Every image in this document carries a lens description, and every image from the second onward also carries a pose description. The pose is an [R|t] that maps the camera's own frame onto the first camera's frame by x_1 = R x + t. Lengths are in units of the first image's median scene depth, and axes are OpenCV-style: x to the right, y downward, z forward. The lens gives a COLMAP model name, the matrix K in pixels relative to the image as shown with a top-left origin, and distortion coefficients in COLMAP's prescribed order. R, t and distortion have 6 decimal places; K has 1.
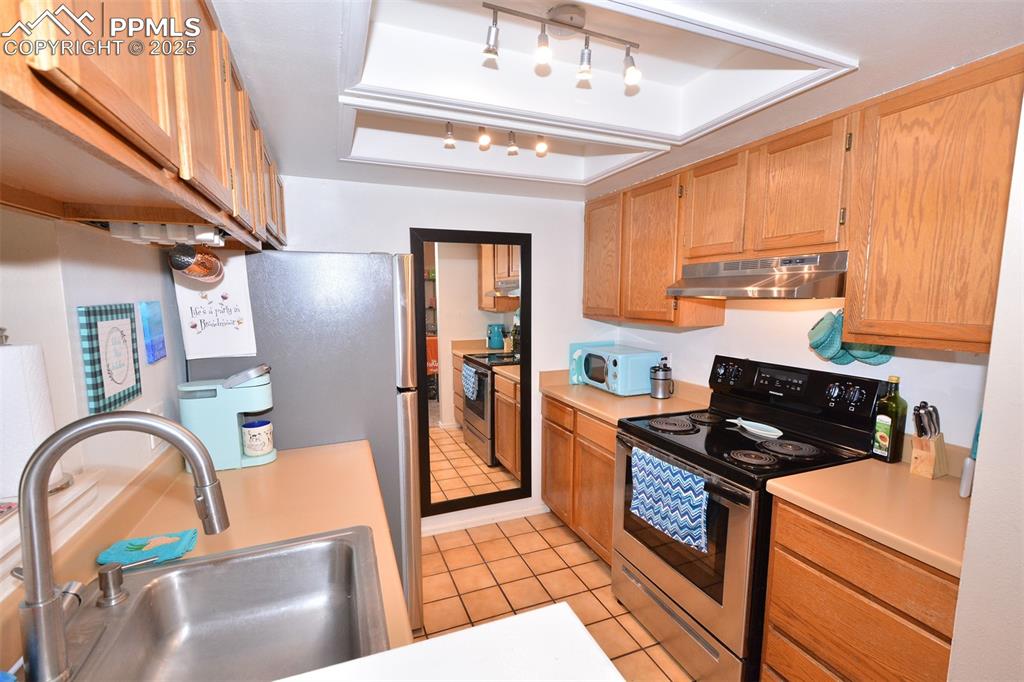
lens RADIAL K [[447.5, 0, 511.2], [0, 447.5, 346.6], [0, 0, 1]] dist [-0.005001, -0.001047]
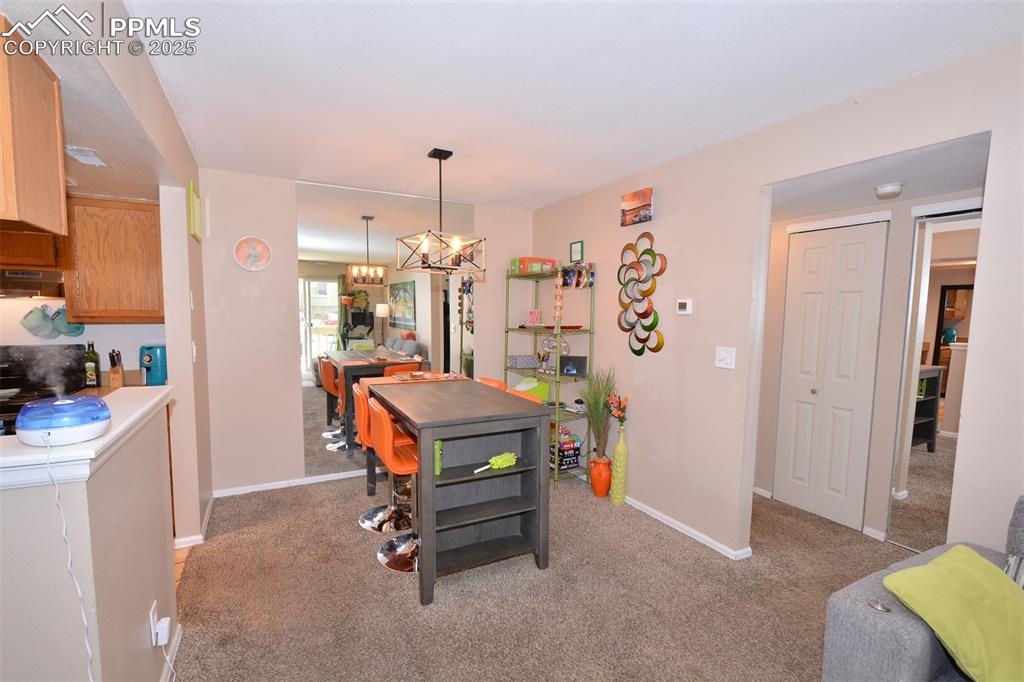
lens RADIAL K [[447.5, 0, 511.4], [0, 447.5, 344.7], [0, 0, 1]] dist [-0.005001, -0.001047]
pose [[-0.115377, -0.087132, 0.989493, -1.178763], [0.100015, 0.990064, 0.098844, 0.075453], [-0.988274, 0.110368, -0.105516, -0.533235]]
